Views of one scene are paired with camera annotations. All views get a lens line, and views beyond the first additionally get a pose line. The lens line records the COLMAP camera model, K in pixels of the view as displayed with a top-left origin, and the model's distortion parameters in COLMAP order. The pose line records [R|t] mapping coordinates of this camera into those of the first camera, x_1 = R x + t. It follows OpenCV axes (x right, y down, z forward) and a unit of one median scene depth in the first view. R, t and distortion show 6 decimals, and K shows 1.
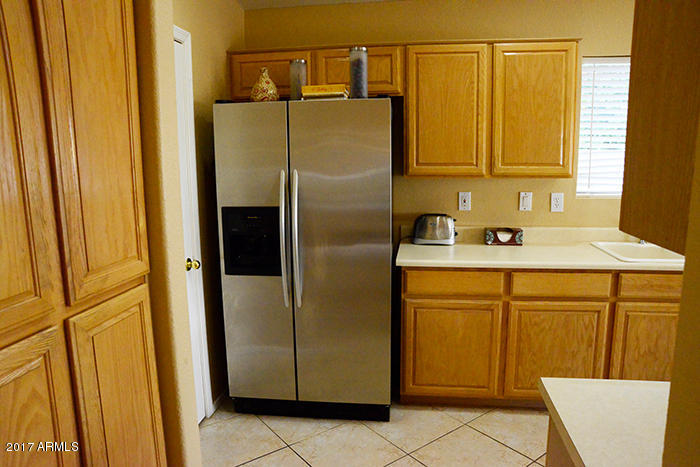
lens RADIAL K [[486.4, 0, 350.0], [0, 486.4, 233.5], [0, 0, 1]] dist [-0.165229, 0.133597]
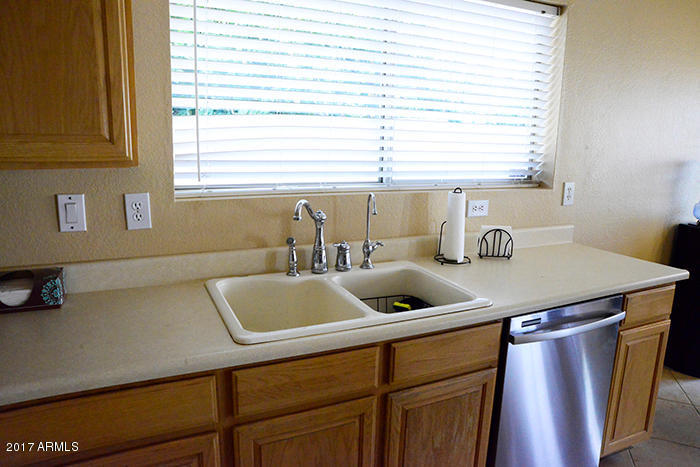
lens RADIAL K [[486.4, 0, 350.0], [0, 486.4, 233.5], [0, 0, 1]] dist [-0.165229, 0.133597]
pose [[0.828186, -0.082397, 0.554363, 0.383719], [0.054257, 0.996275, 0.067024, -0.071362], [-0.557821, -0.025430, 0.829572, 0.492548]]
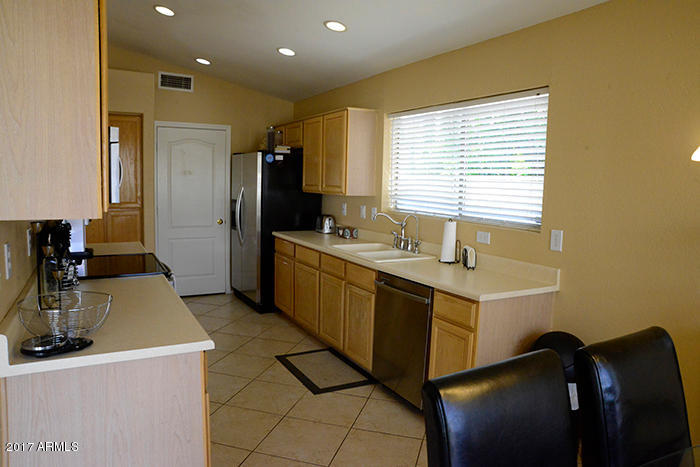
lens RADIAL K [[486.4, 0, 350.0], [0, 486.4, 233.5], [0, 0, 1]] dist [-0.165229, 0.133597]
pose [[0.604687, 0.114362, -0.788210, 1.778437], [-0.160760, 0.986794, 0.019846, -0.027136], [0.780070, 0.114712, 0.615087, 0.035257]]
